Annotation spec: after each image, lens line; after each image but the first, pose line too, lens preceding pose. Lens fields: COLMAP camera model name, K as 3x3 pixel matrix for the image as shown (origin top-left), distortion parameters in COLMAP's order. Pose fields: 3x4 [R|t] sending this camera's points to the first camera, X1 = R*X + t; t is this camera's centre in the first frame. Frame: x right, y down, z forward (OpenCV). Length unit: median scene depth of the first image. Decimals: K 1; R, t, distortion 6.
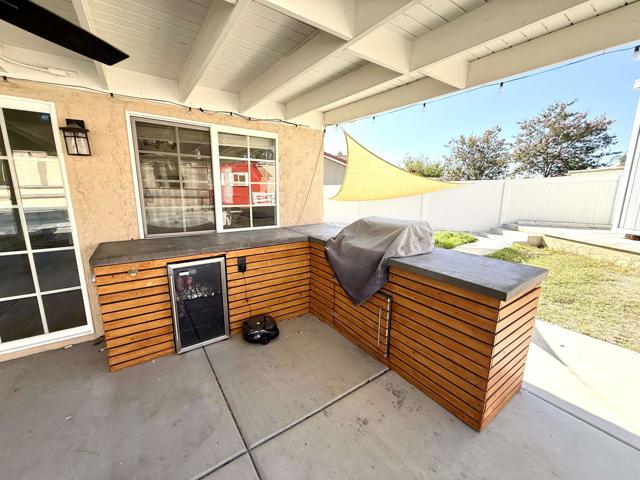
lens RADIAL K [[256.3, 0, 317.5], [0, 256.3, 239.4], [0, 0, 1]] dist [0.001342, -0.000214]
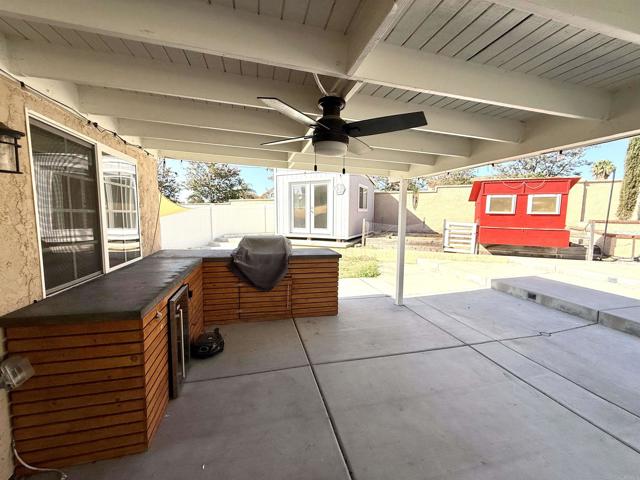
lens RADIAL K [[256.3, 0, 317.5], [0, 256.3, 239.4], [0, 0, 1]] dist [0.001342, -0.000214]
pose [[0.356152, -0.095030, 0.929583, -0.990101], [0.165093, 0.985565, 0.037501, -0.056613], [-0.919728, 0.140112, 0.366700, 0.094971]]
